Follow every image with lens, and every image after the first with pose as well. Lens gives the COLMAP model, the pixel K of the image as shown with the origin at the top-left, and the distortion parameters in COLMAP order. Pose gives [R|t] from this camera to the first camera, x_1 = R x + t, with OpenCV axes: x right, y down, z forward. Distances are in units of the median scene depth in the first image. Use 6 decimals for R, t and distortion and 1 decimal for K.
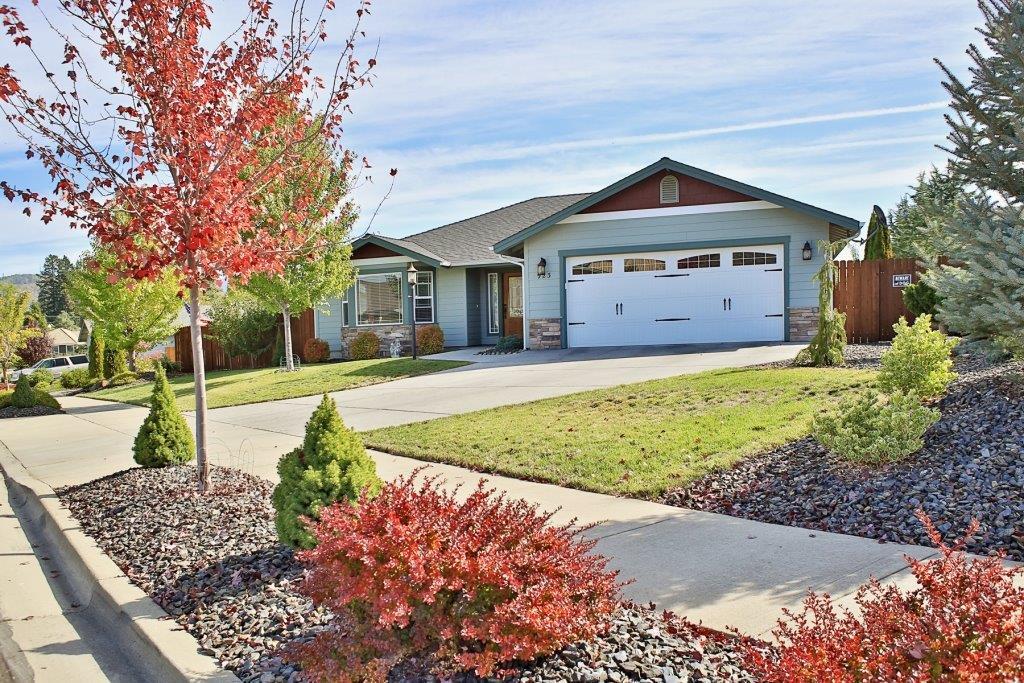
lens RADIAL K [[857.6, 0, 519.8], [0, 857.6, 361.4], [0, 0, 1]] dist [-0.122960, 0.123808]
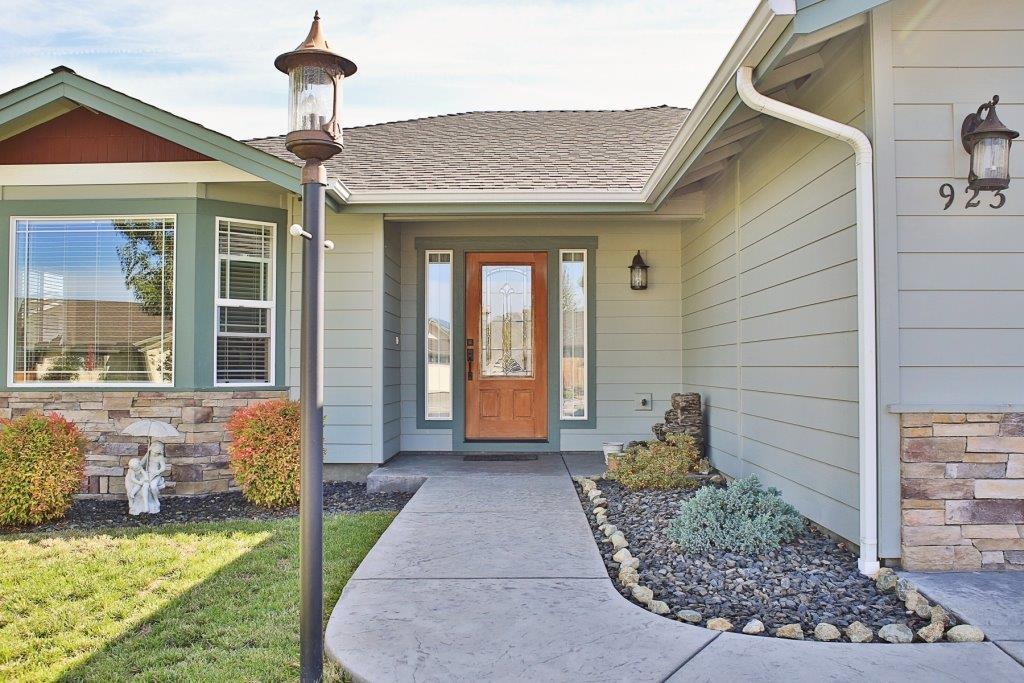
lens RADIAL K [[869.2, 0, 512.0], [0, 869.2, 341.5], [0, 0, 1]] dist [-0.119578, 0.116952]
pose [[0.962004, 0.044882, 0.269322, -0.088163], [-0.024330, 0.996564, -0.079172, -0.032957], [-0.271950, 0.069611, 0.959790, 0.578129]]
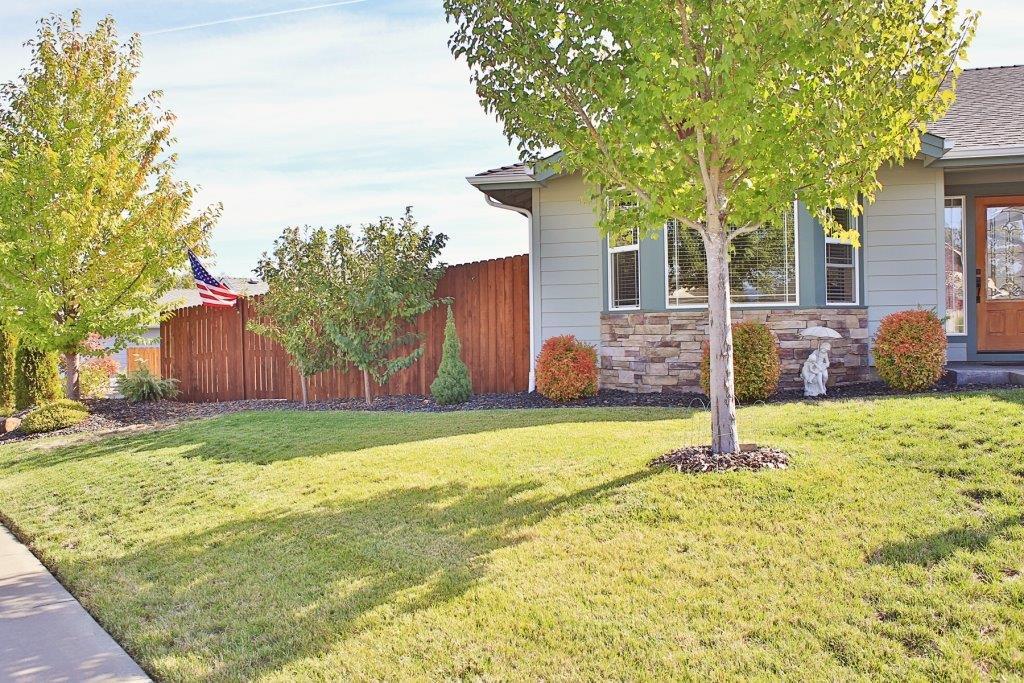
lens RADIAL K [[869.2, 0, 512.0], [0, 869.2, 341.5], [0, 0, 1]] dist [-0.119578, 0.116952]
pose [[0.998557, 0.020770, 0.049518, -0.244893], [-0.019375, 0.999406, -0.028491, -0.011349], [-0.050080, 0.027490, 0.998367, 0.522568]]
